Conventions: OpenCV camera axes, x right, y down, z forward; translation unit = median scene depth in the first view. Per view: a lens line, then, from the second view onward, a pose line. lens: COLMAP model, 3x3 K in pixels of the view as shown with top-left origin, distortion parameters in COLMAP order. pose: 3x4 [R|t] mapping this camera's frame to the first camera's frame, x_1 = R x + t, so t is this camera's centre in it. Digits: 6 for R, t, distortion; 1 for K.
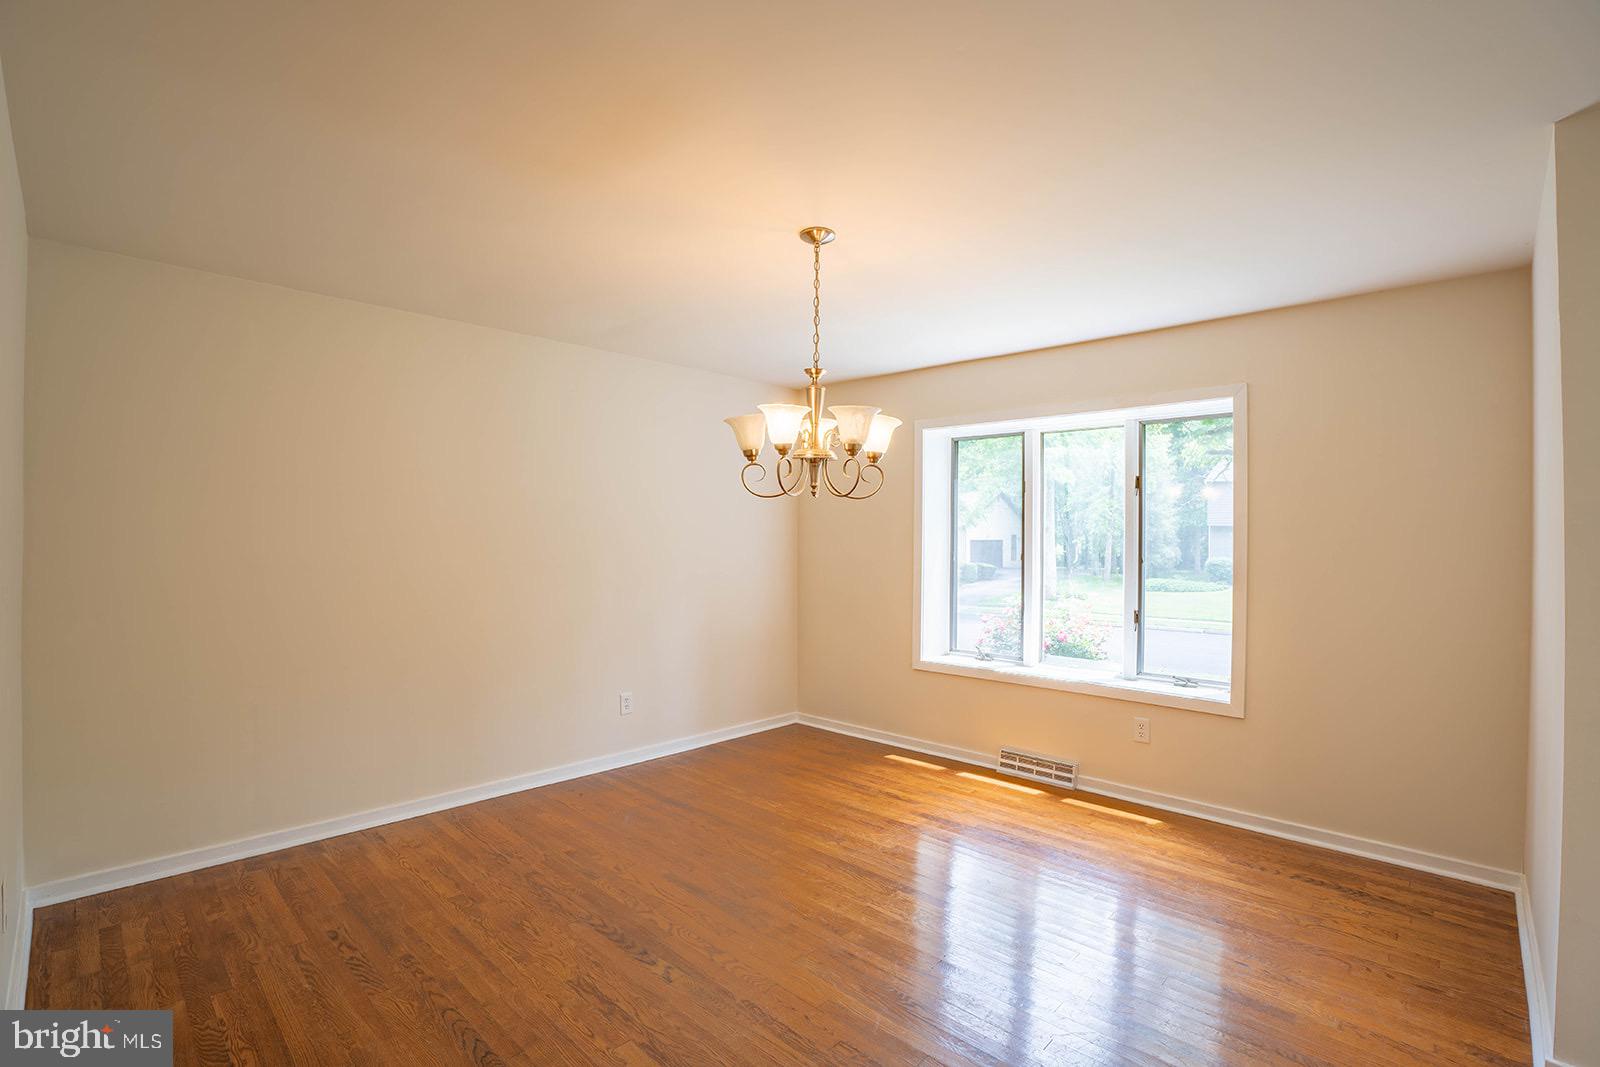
lens RADIAL K [[738.4, 0, 798.7], [0, 738.4, 534.2], [0, 0, 1]] dist [-0.083018, 0.029559]
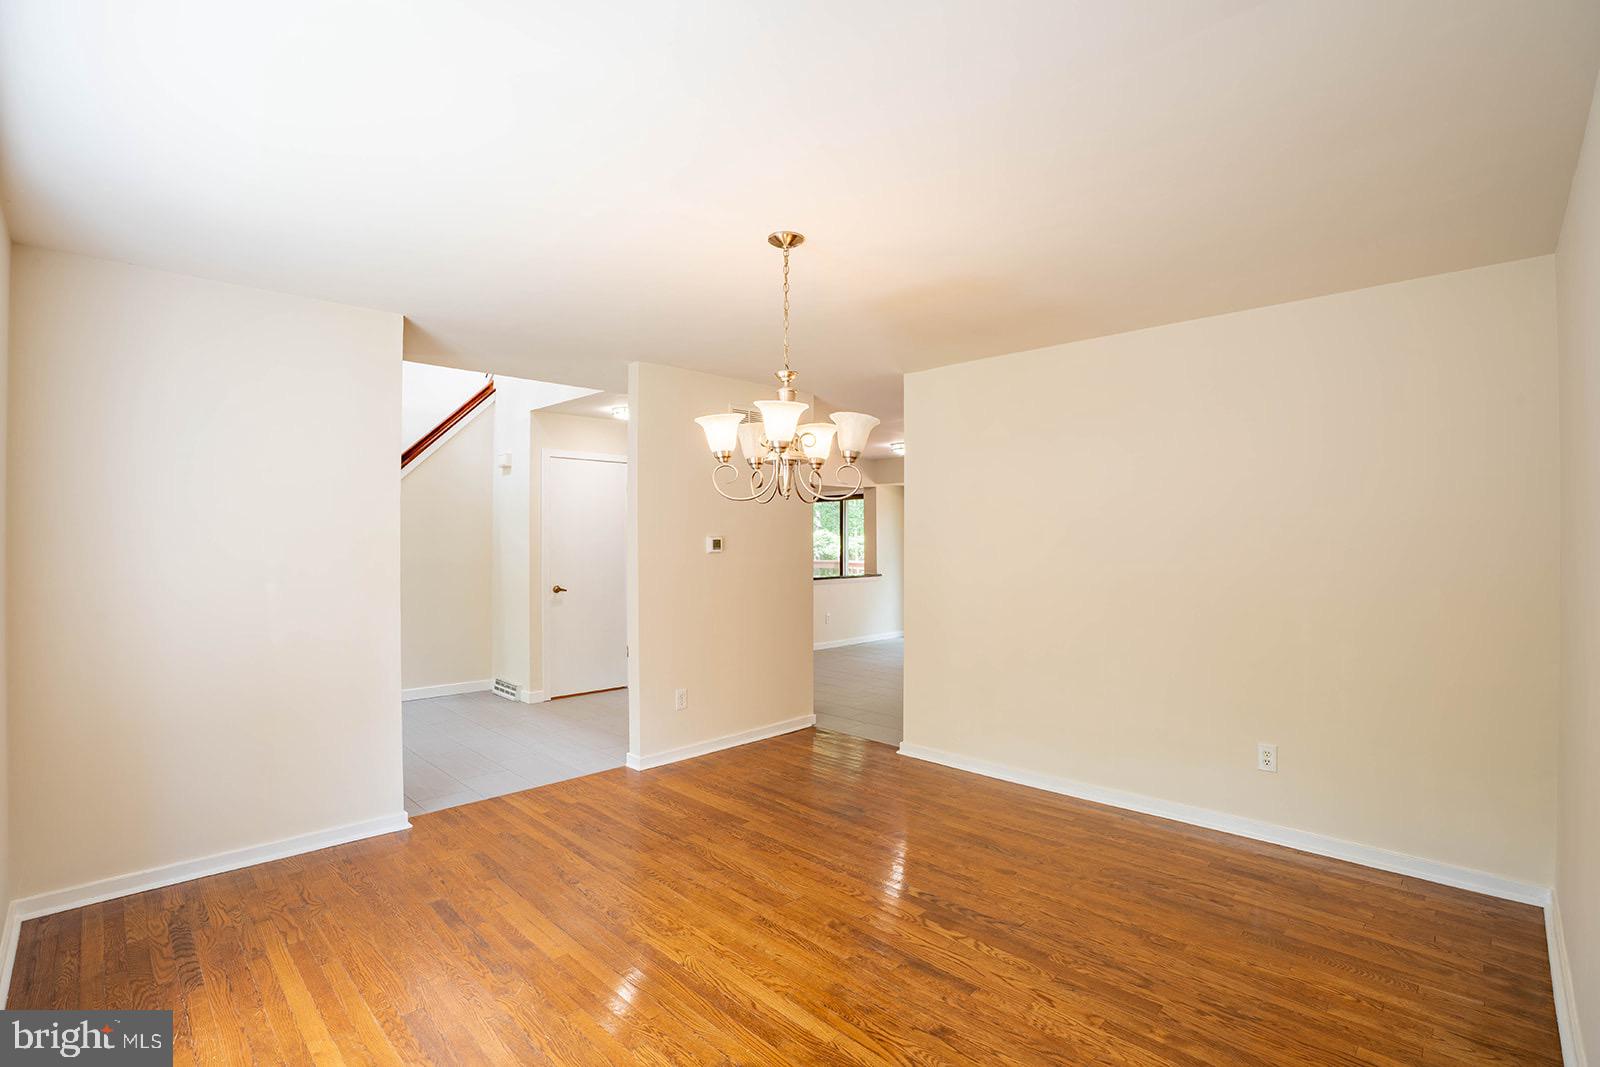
lens RADIAL K [[738.4, 0, 798.7], [0, 738.4, 534.2], [0, 0, 1]] dist [-0.083018, 0.029559]
pose [[-0.999793, -0.007599, 0.018889, -0.013264], [-0.007643, 0.999968, -0.002255, -0.002667], [-0.018871, -0.002399, -0.999819, 1.934728]]
